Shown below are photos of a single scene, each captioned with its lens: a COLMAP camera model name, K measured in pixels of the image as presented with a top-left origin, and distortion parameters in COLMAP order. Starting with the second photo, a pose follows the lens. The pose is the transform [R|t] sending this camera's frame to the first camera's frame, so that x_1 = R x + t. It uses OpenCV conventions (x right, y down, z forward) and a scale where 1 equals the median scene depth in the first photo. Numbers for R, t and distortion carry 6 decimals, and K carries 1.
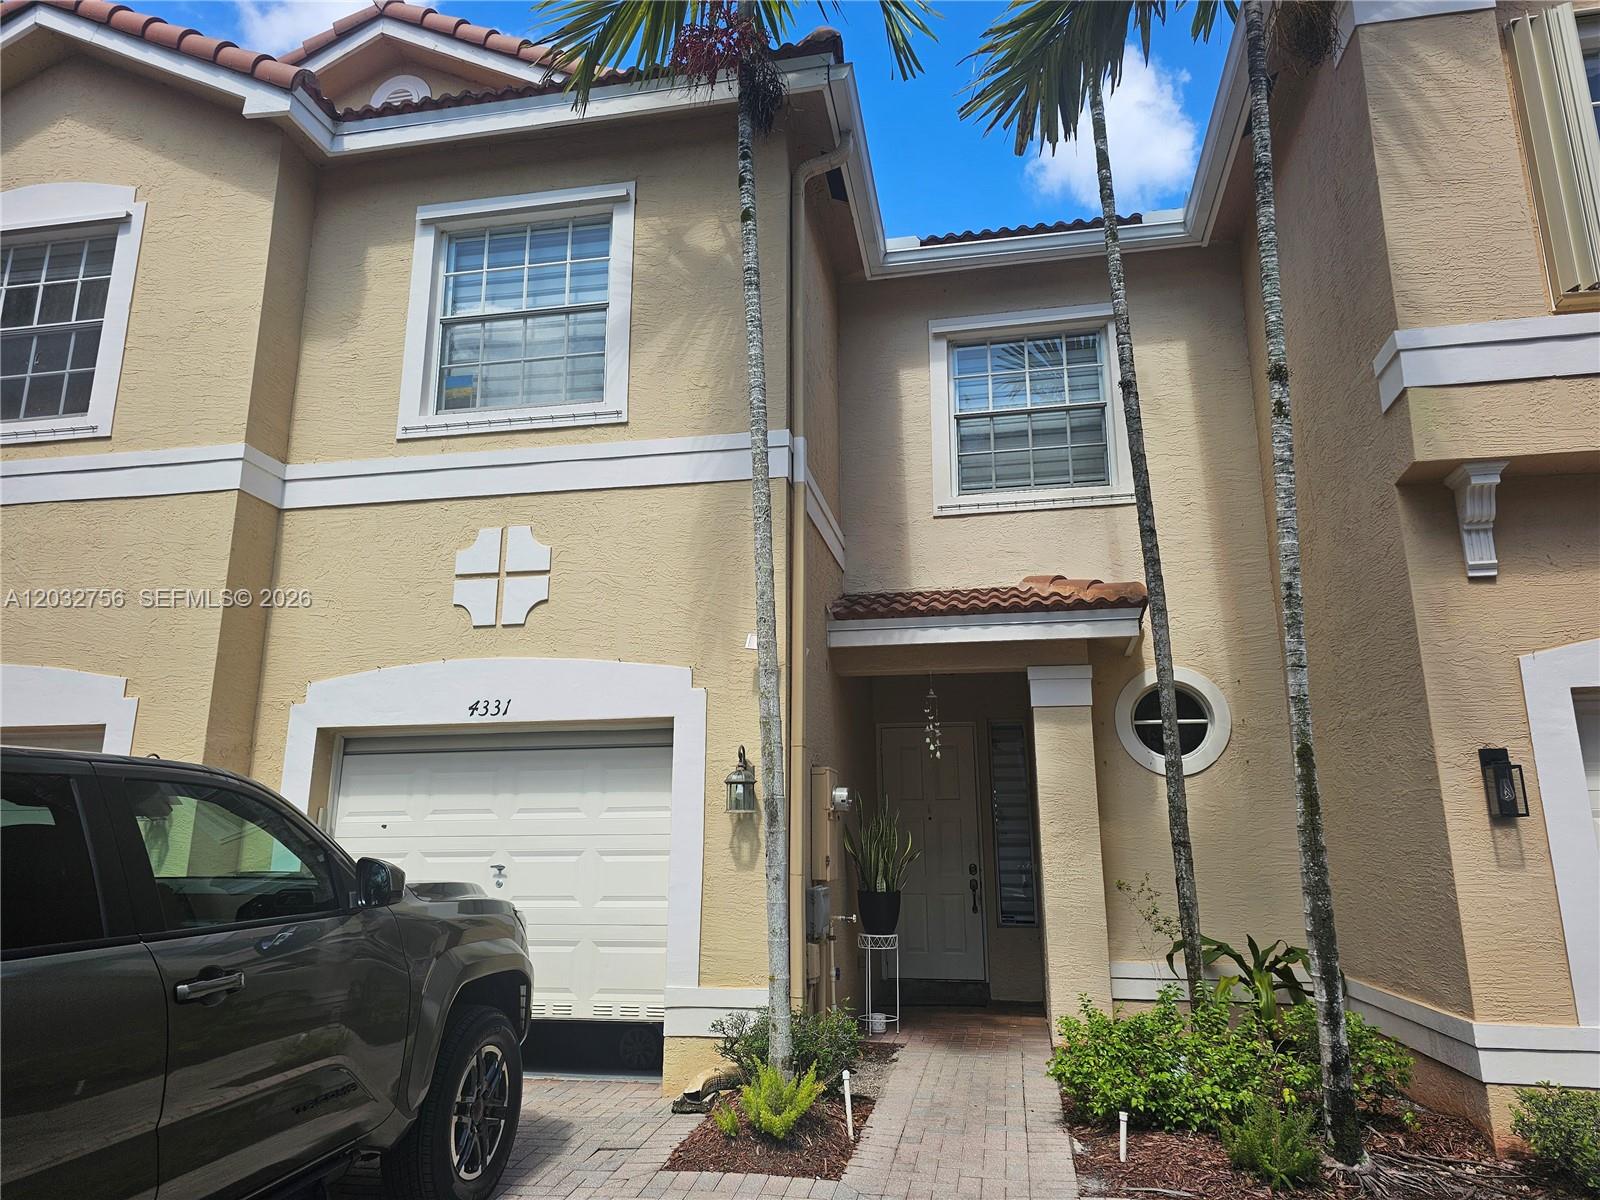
lens RADIAL K [[1059.1, 0, 797.7], [0, 1059.1, 594.4], [0, 0, 1]] dist [0.054521, -0.003740]
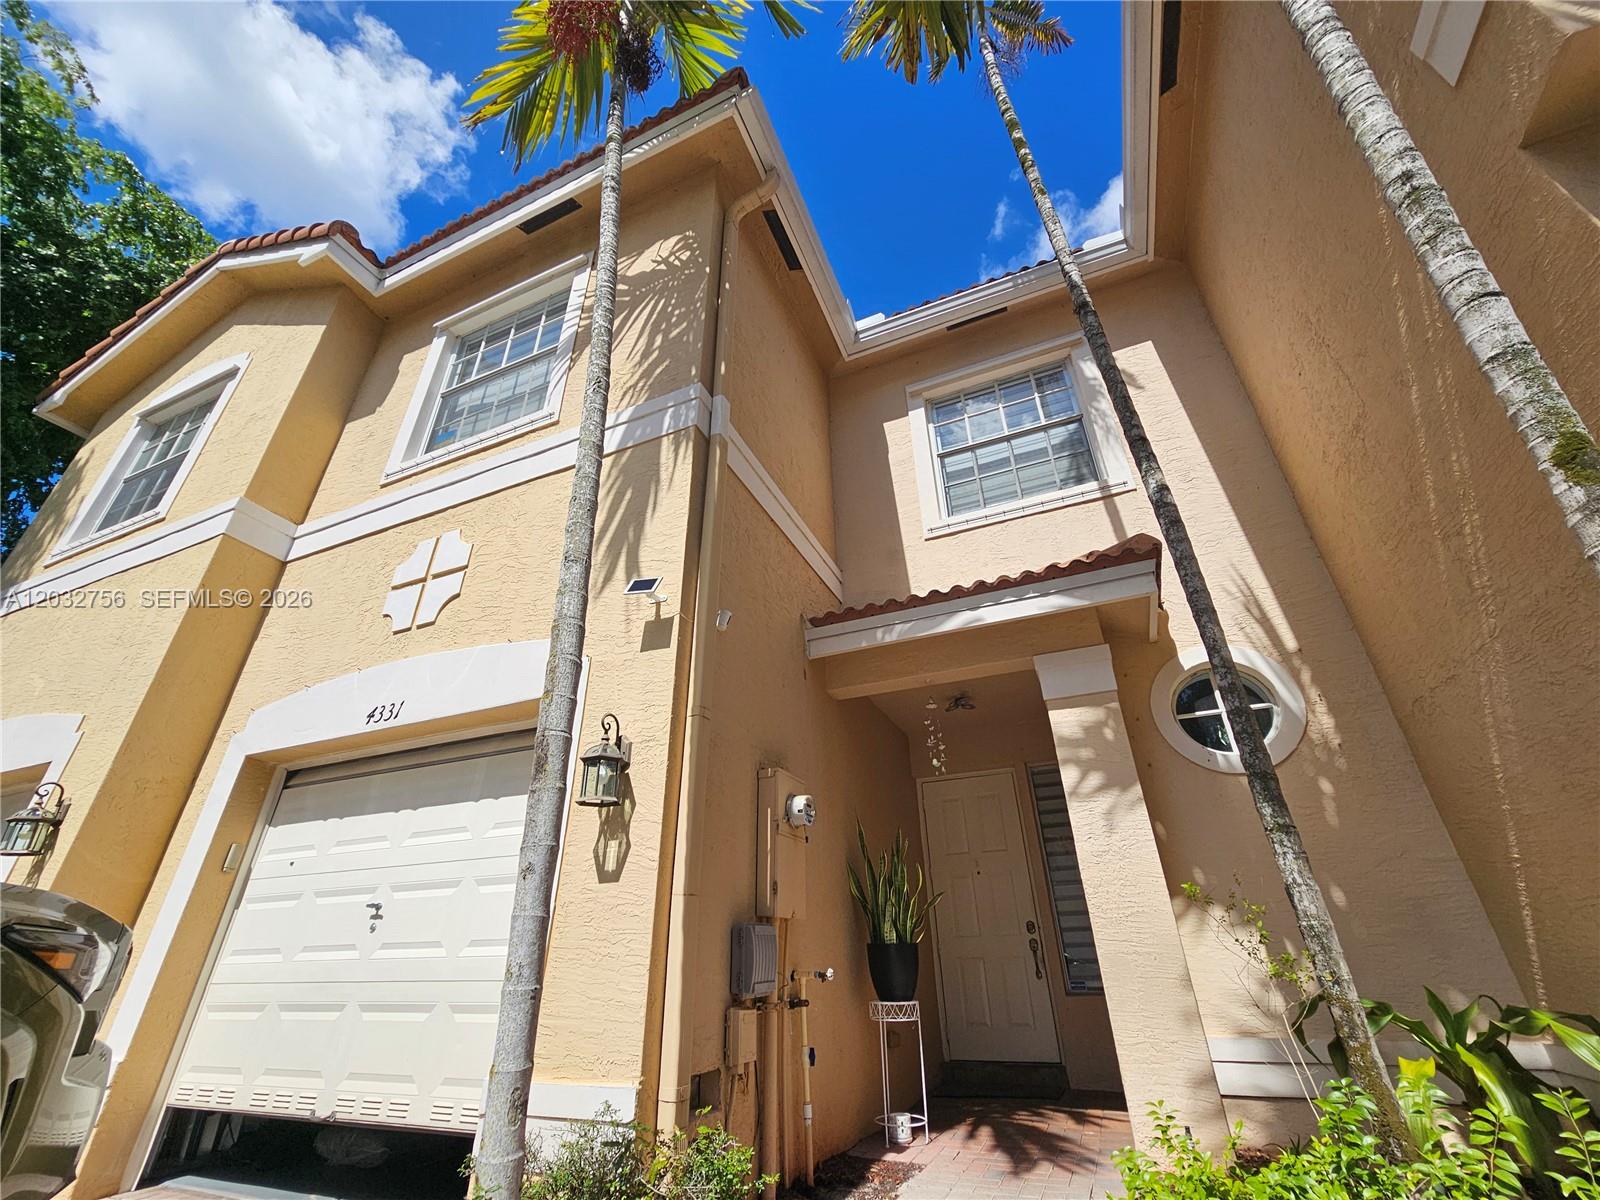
lens RADIAL K [[656.0, 0, 809.3], [0, 656.0, 603.0], [0, 0, 1]] dist [-0.001499, -0.000693]
pose [[0.978496, -0.114415, -0.171623, 0.144718], [0.066950, 0.963175, -0.260405, 0.165975], [0.195097, 0.243315, 0.950124, 0.476049]]
